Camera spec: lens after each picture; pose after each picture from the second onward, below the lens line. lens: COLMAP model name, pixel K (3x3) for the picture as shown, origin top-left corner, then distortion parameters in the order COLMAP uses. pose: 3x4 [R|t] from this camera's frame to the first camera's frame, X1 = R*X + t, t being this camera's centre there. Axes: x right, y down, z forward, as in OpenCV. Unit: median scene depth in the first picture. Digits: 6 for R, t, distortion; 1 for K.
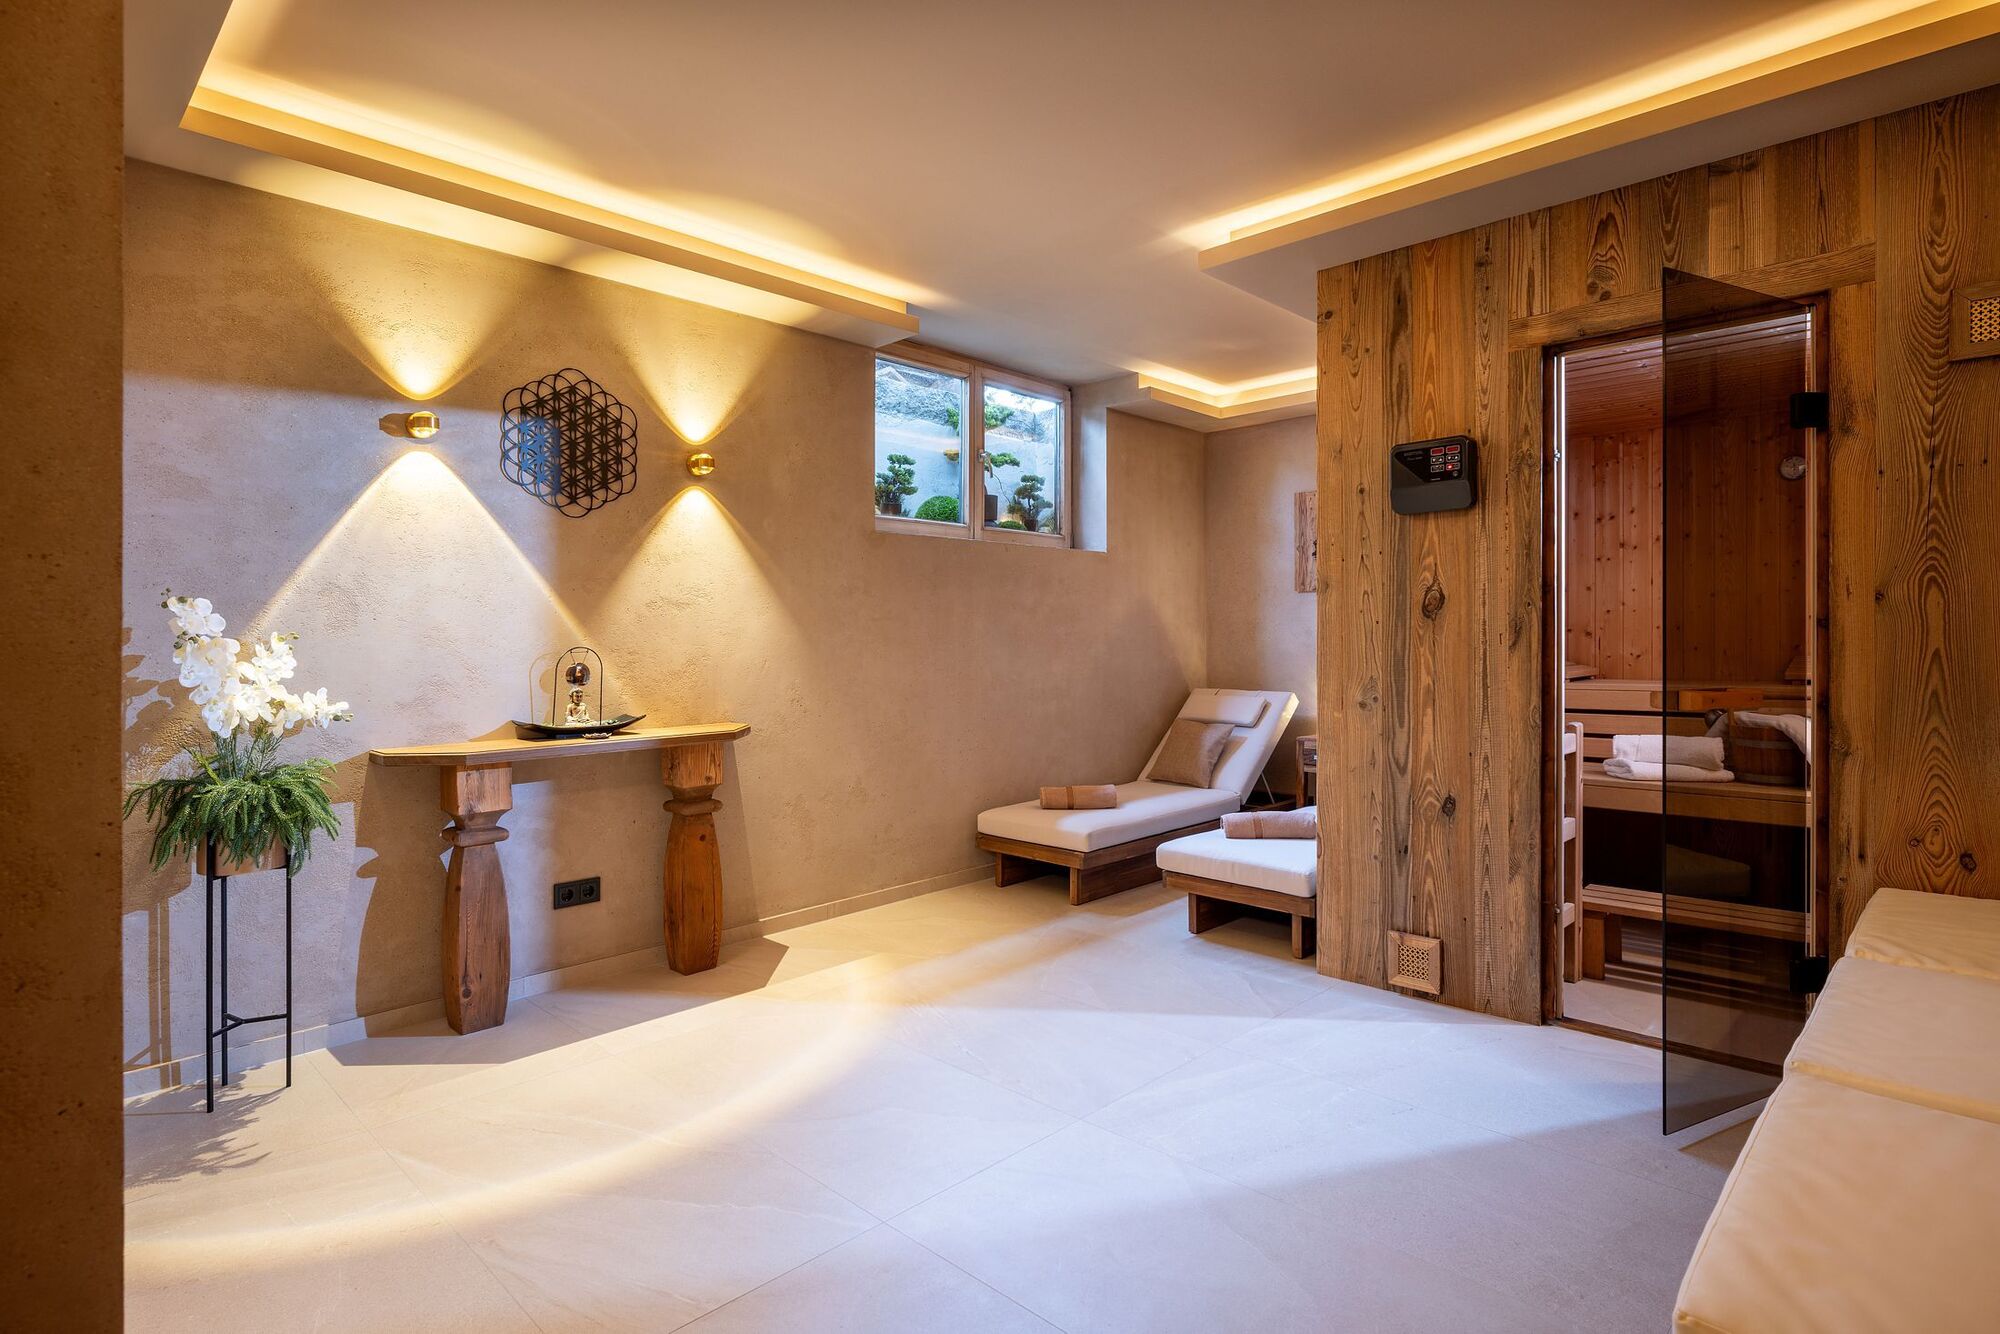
lens RADIAL K [[1028.6, 0, 999.8], [0, 1028.6, 648.8], [0, 0, 1]] dist [0.000188, -0.000036]
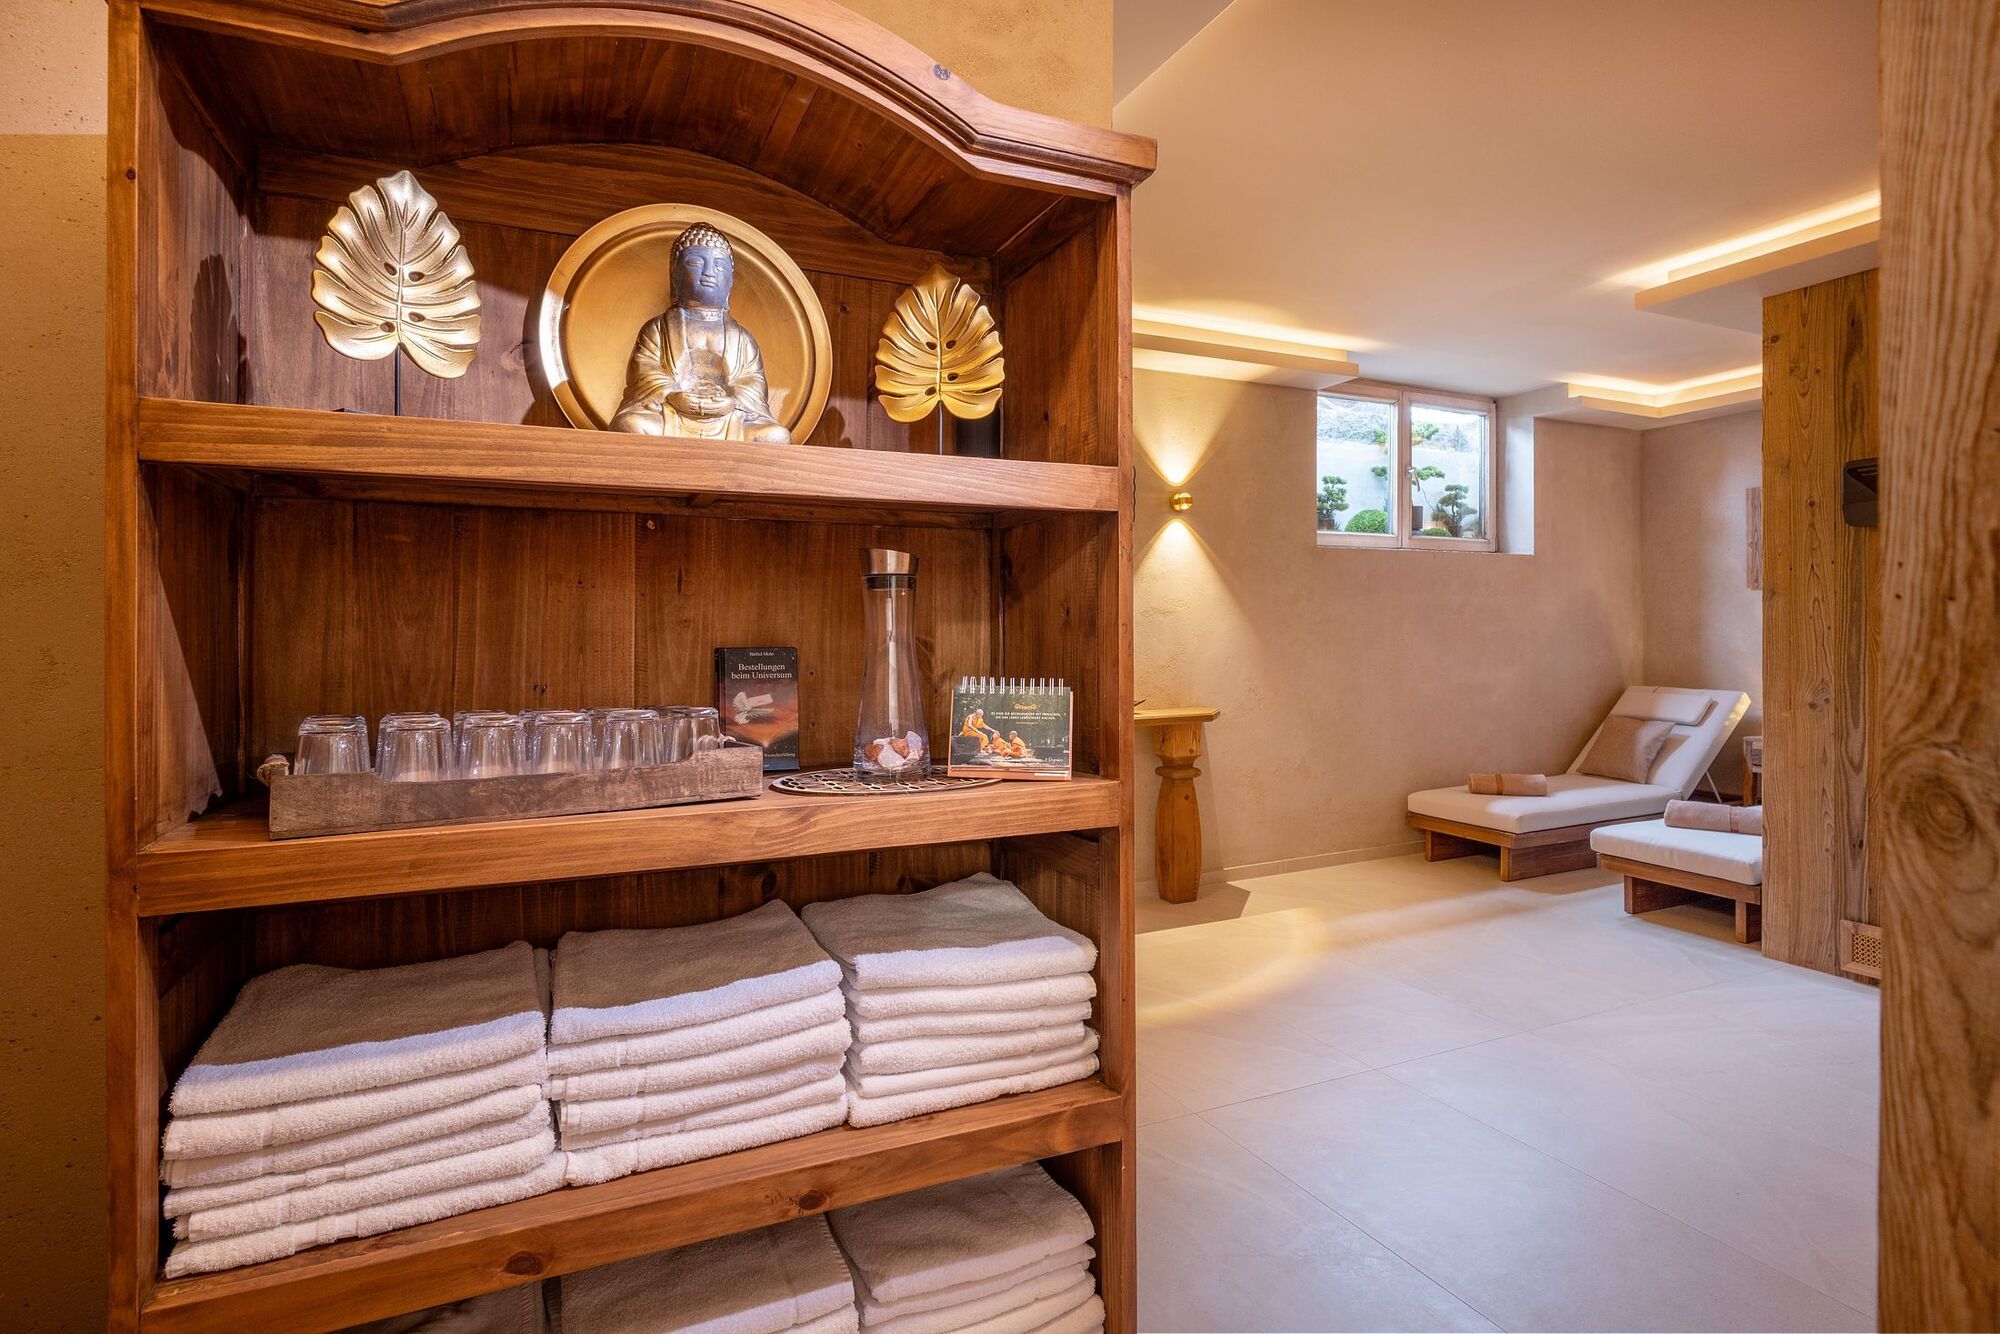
lens RADIAL K [[1028.6, 0, 1013.3], [0, 1028.6, 634.1], [0, 0, 1]] dist [0.000188, -0.000036]
pose [[0.939189, 0.001138, -0.343400, -0.051348], [-0.002431, 0.999991, -0.003337, -0.012248], [0.343393, 0.003969, 0.939183, -0.251318]]
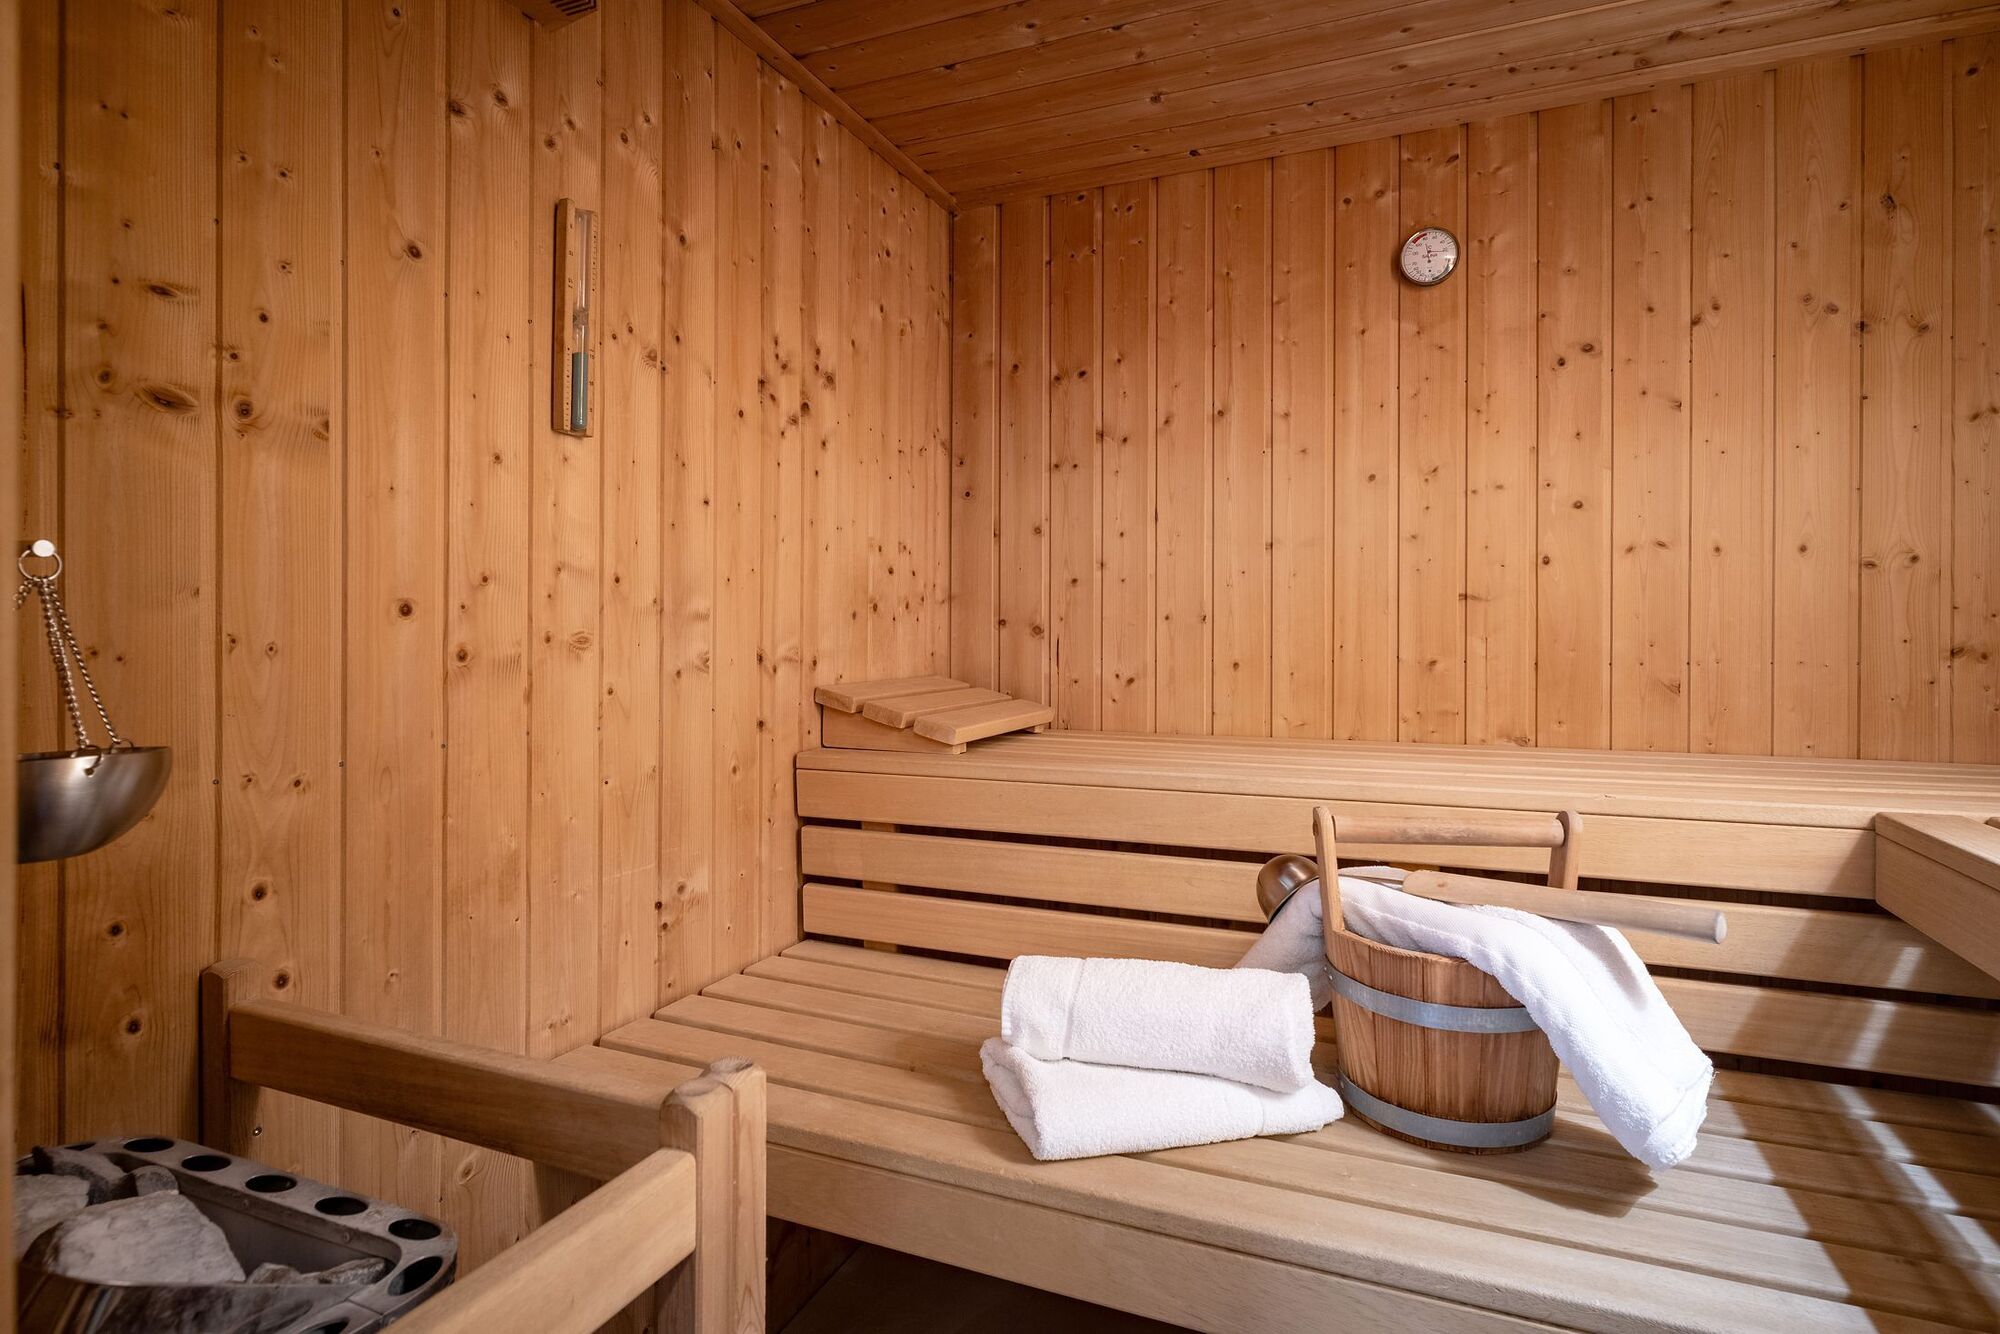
lens RADIAL K [[1028.6, 0, 1007.0], [0, 1028.6, 652.1], [0, 0, 1]] dist [0.000188, -0.000036]
pose [[0.930876, -0.002081, 0.365329, 0.310228], [-0.001873, 0.999943, 0.010470, -0.007465], [-0.365330, -0.010430, 0.930820, 0.458056]]
